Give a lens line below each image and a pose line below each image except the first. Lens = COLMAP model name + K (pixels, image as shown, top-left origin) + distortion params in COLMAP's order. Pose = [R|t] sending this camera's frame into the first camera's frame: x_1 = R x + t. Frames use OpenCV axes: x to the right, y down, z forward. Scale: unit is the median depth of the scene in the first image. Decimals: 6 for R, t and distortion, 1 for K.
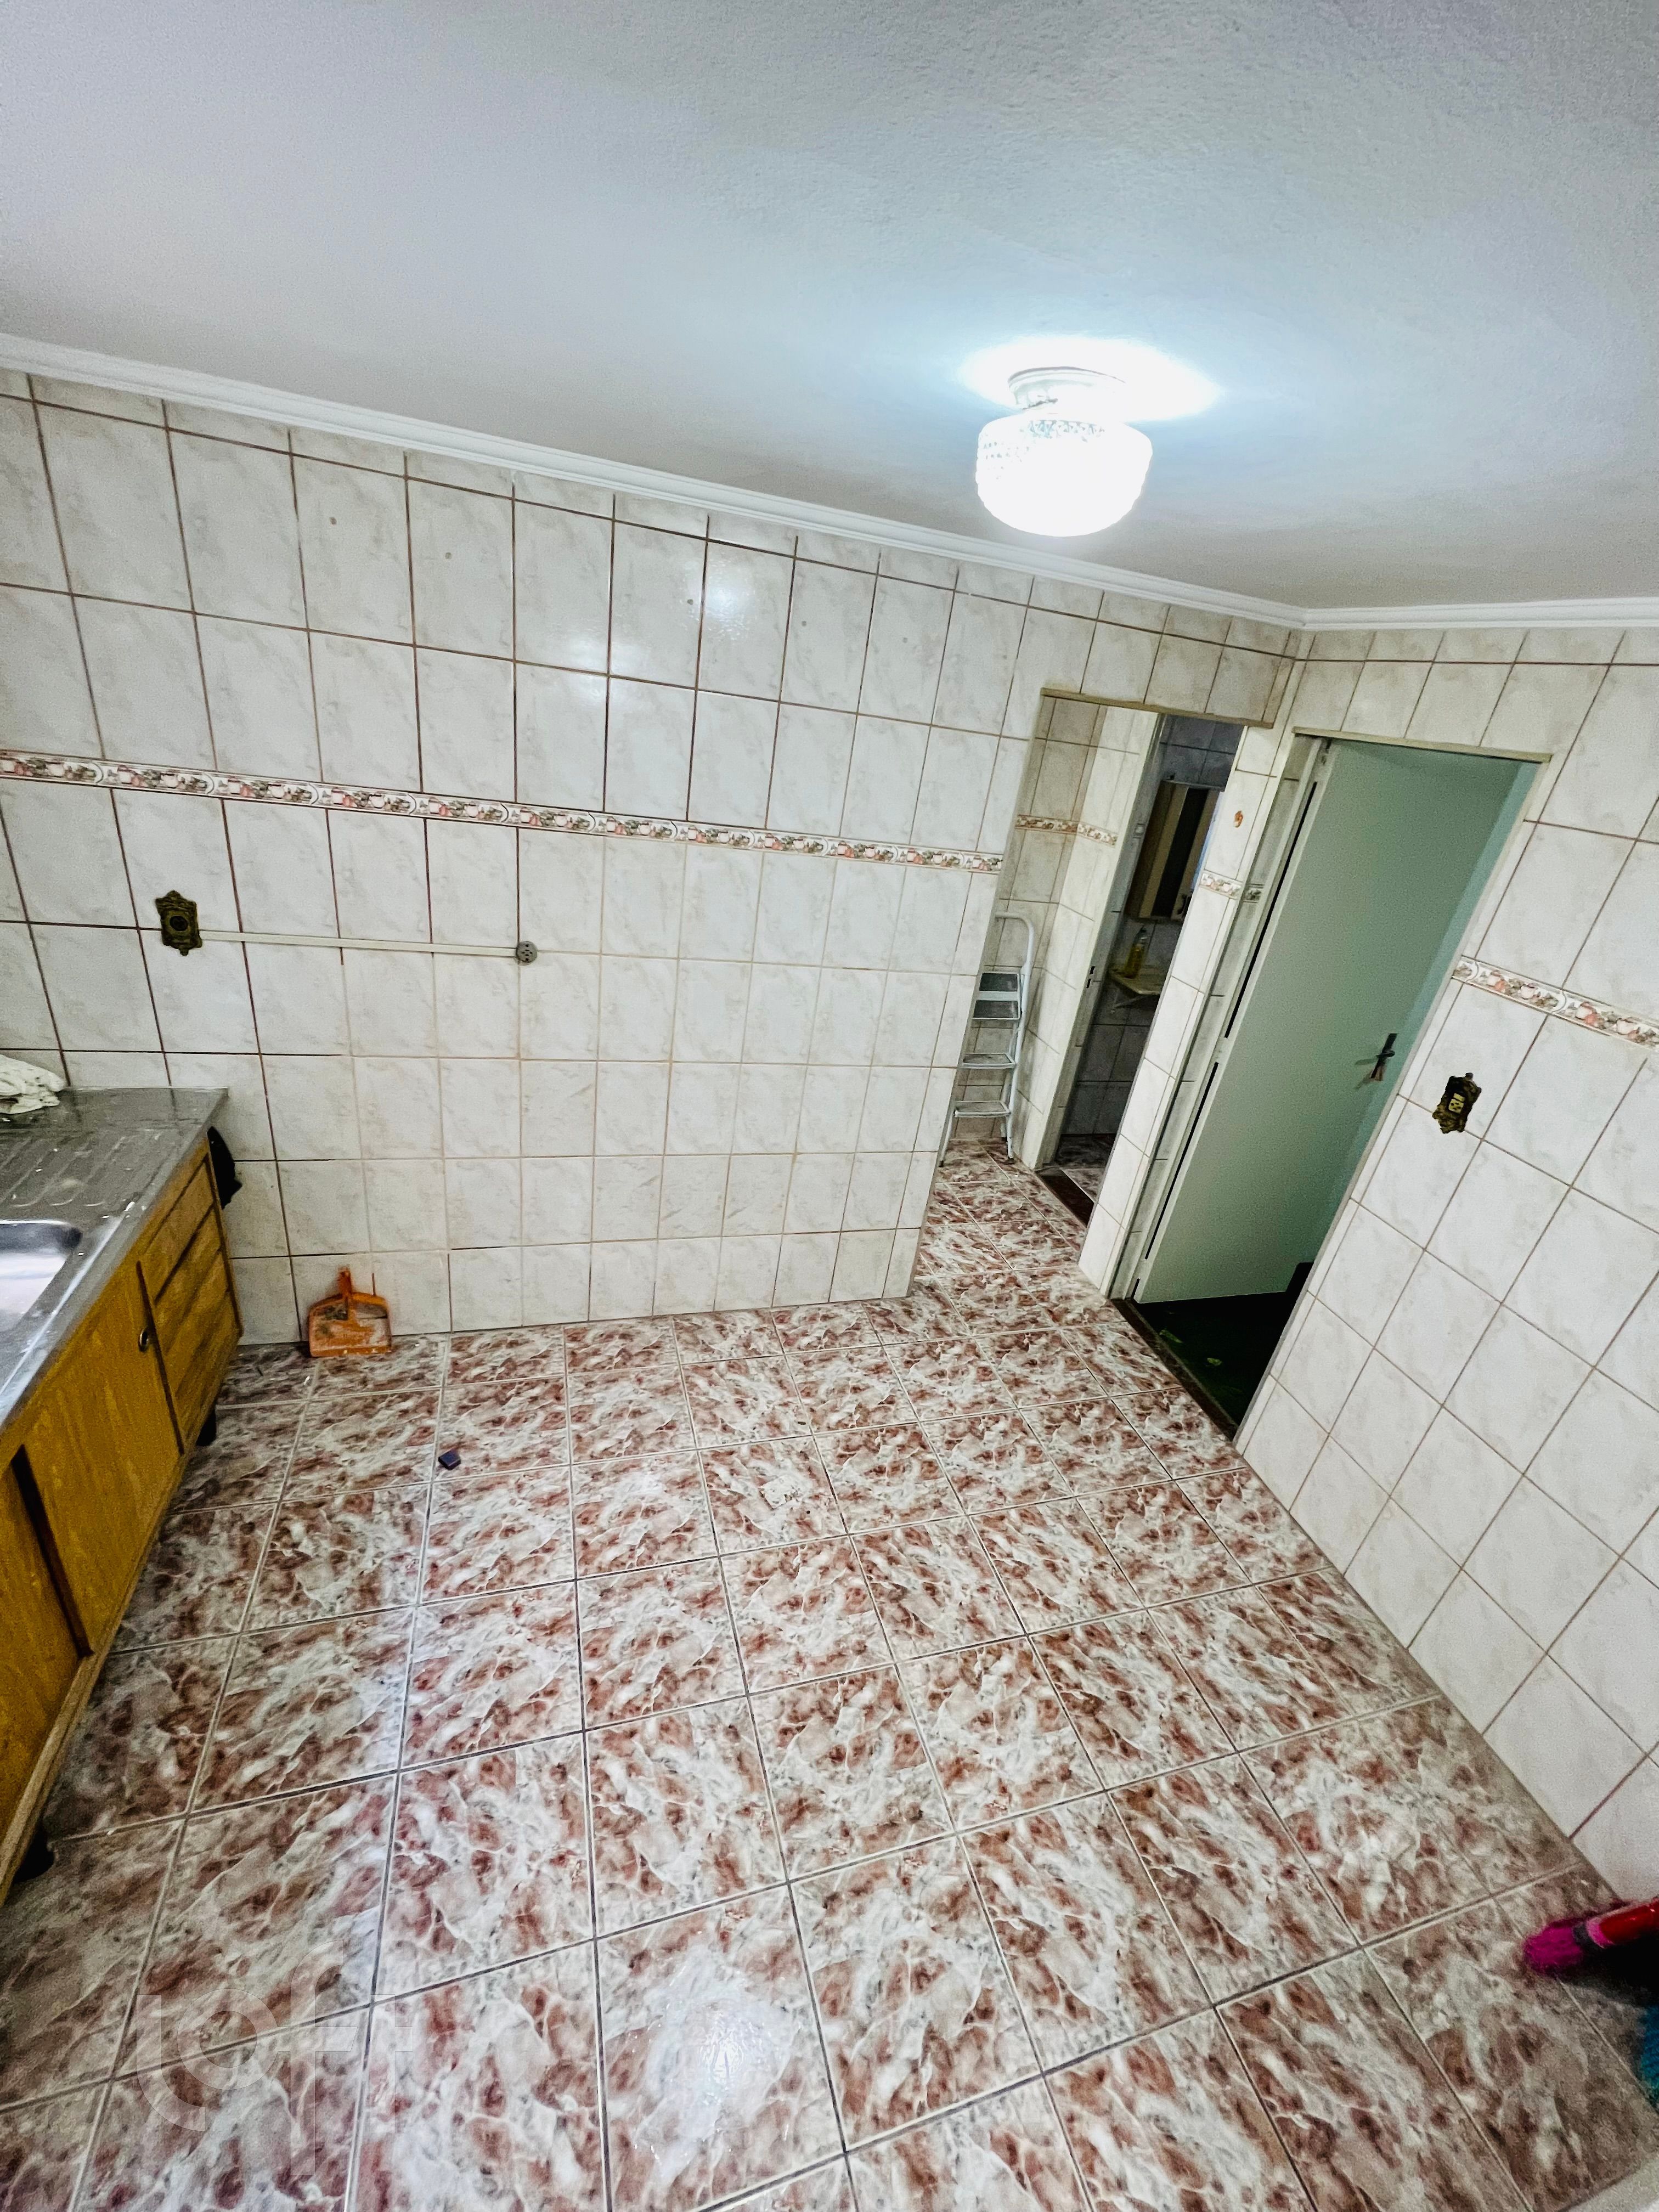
lens RADIAL K [[884.2, 0, 827.3], [0, 884.2, 1107.9], [0, 0, 1]] dist [-0.000301, 0.000398]
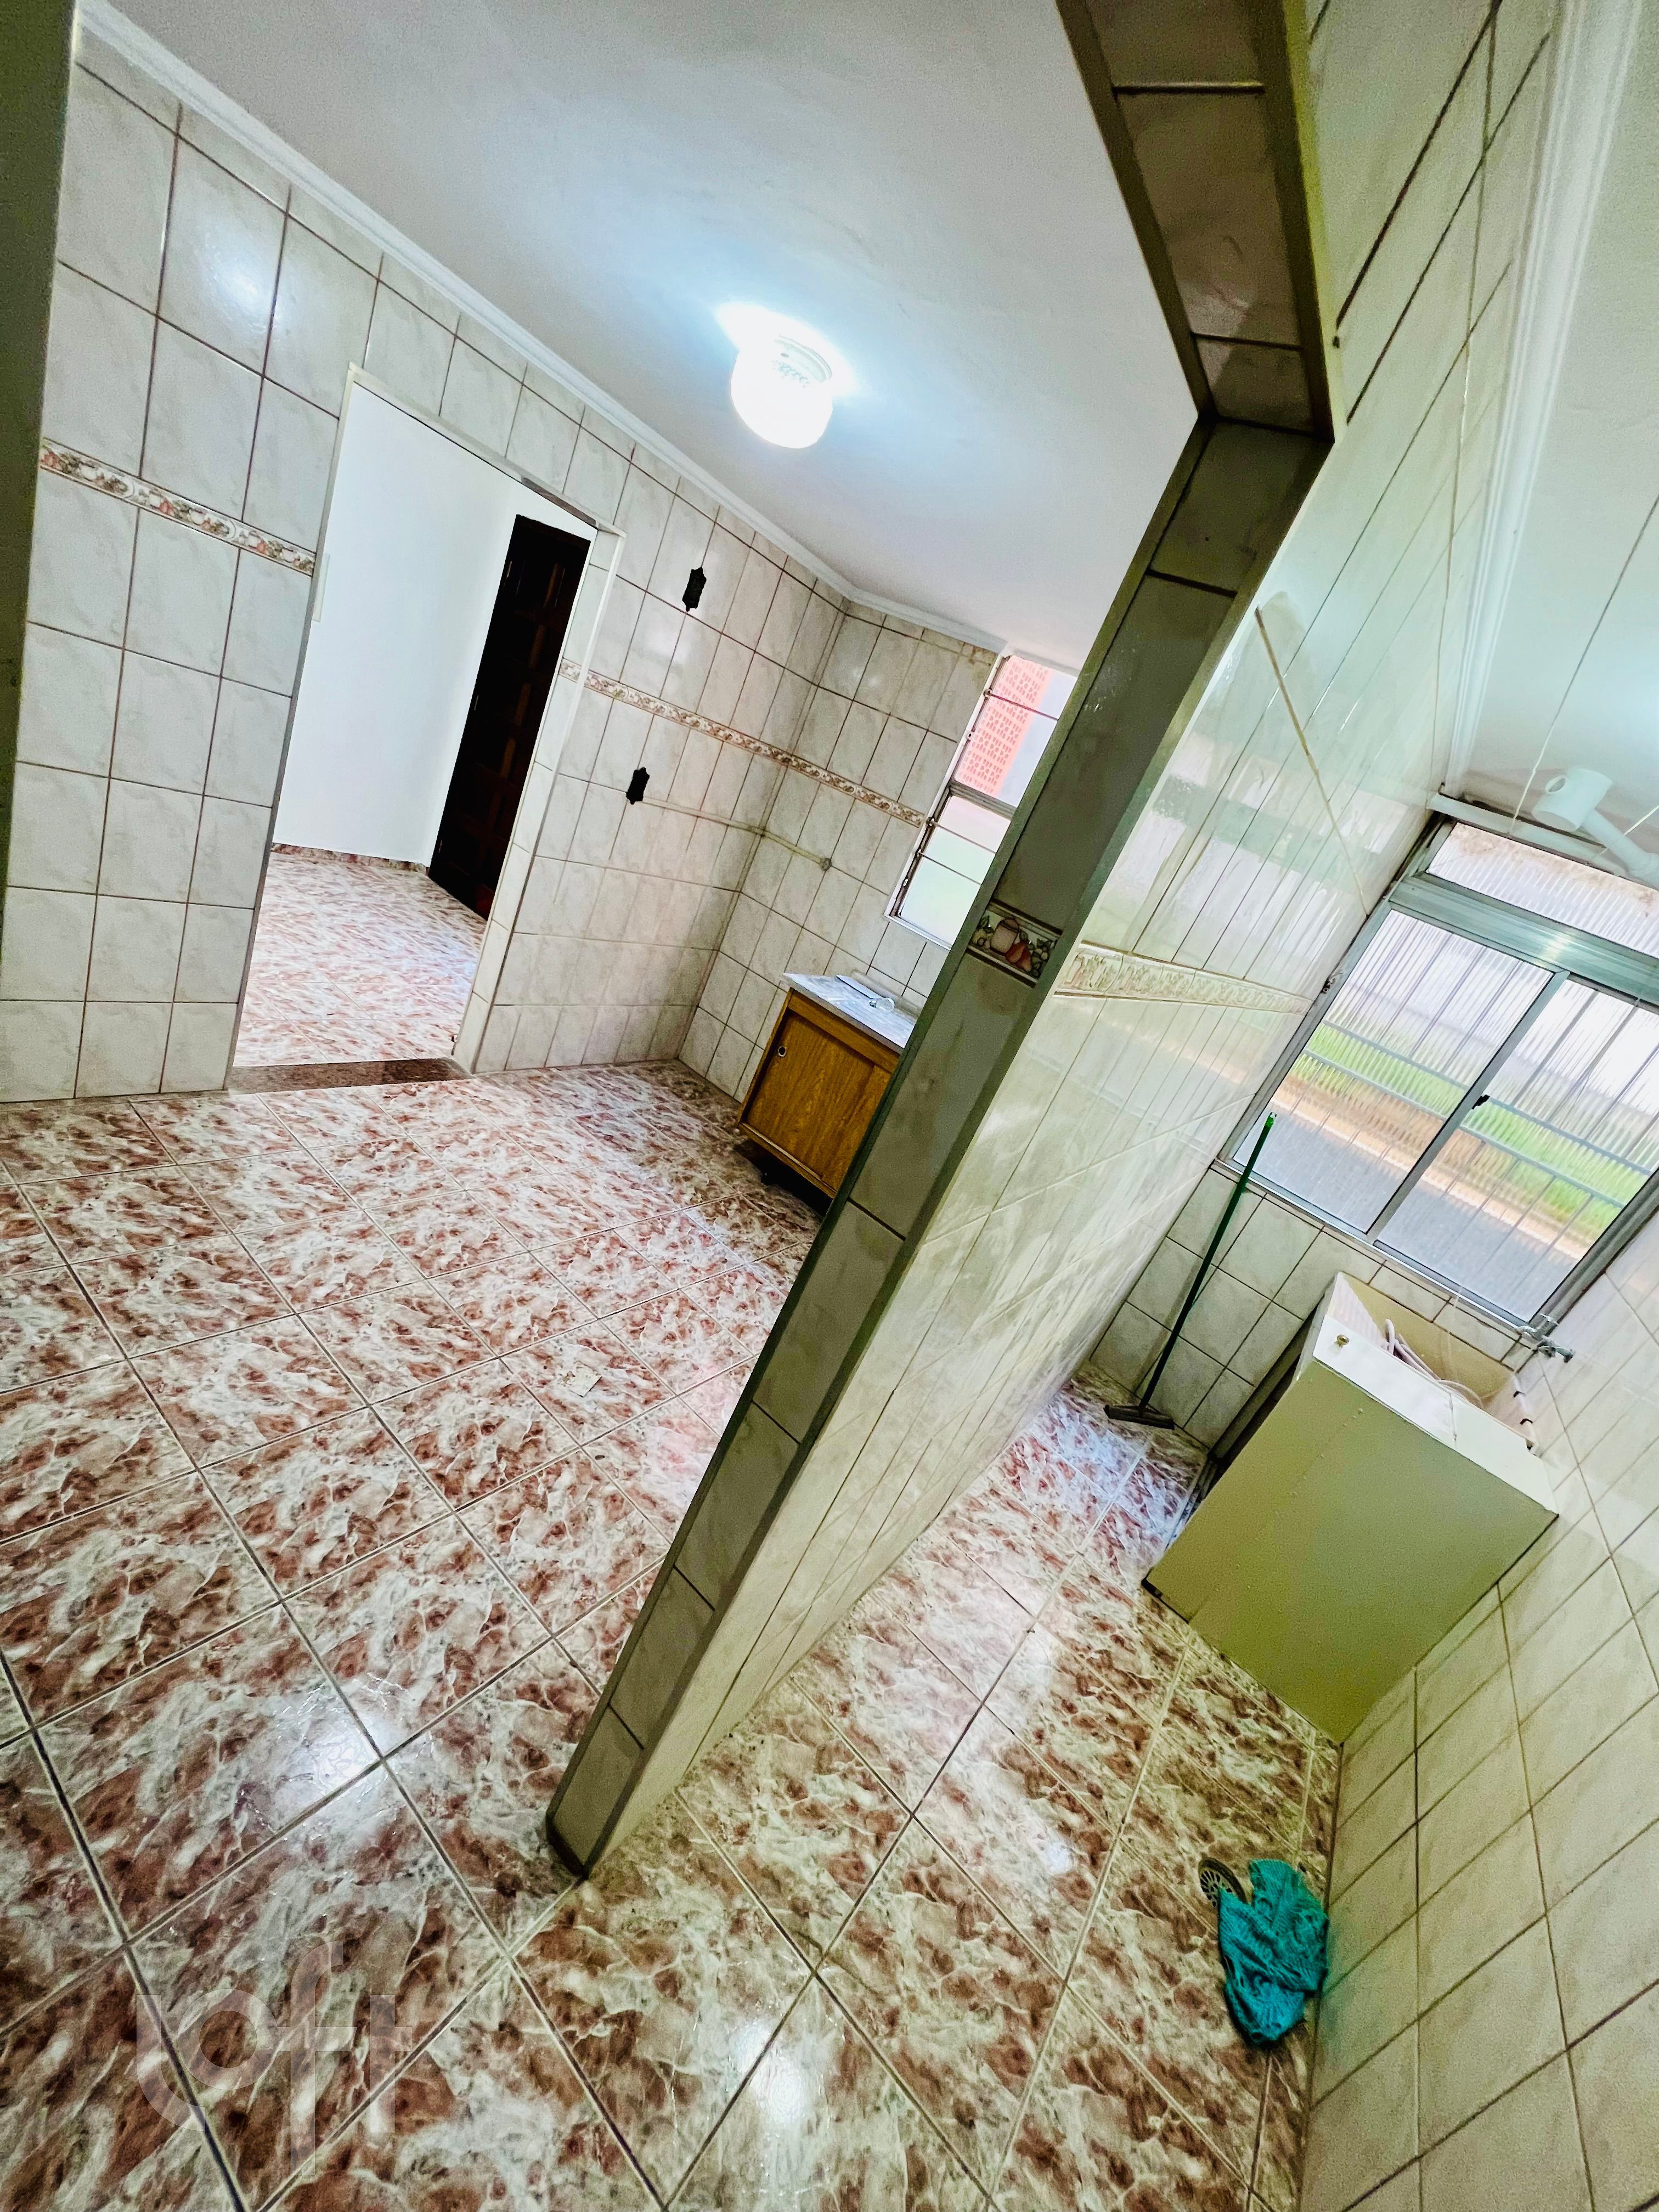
lens RADIAL K [[884.2, 0, 826.3], [0, 884.2, 1106.6], [0, 0, 1]] dist [-0.000301, 0.000398]
pose [[-0.678545, -0.179649, -0.712252, 0.527557], [-0.672264, 0.542649, 0.503579, -0.415500], [0.296036, 0.820523, -0.488984, 1.351011]]
